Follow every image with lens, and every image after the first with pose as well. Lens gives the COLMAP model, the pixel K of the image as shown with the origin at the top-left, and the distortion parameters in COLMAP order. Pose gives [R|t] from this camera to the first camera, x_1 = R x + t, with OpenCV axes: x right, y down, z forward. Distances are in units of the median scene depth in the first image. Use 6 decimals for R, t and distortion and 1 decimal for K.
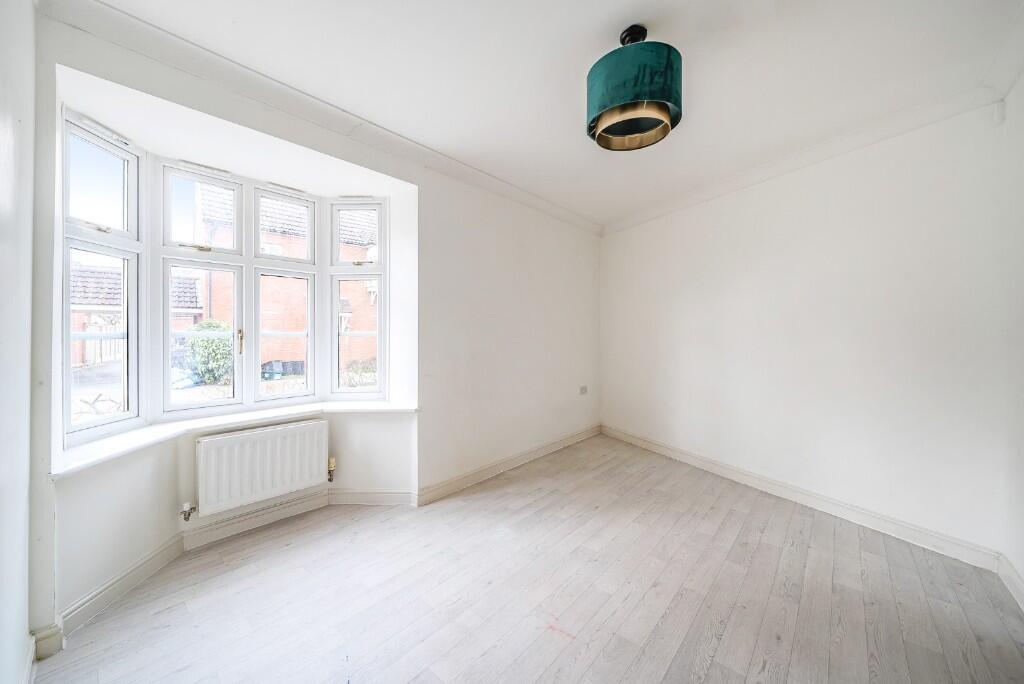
lens RADIAL K [[350.8, 0, 520.2], [0, 350.8, 332.1], [0, 0, 1]] dist [-0.000213, -0.000326]
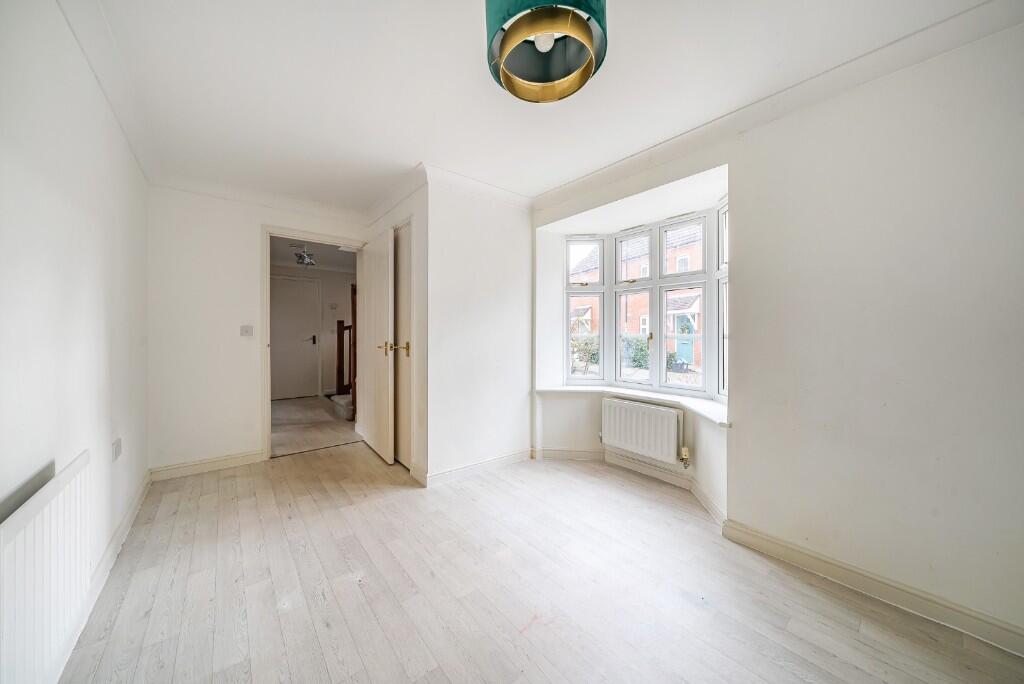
lens RADIAL K [[350.8, 0, 514.5], [0, 350.8, 334.3], [0, 0, 1]] dist [-0.000213, -0.000326]
pose [[-0.126883, -0.000772, -0.991917, 0.695485], [-0.001085, 0.999999, -0.000640, 0.001022], [0.991917, 0.000995, -0.126883, 0.657573]]
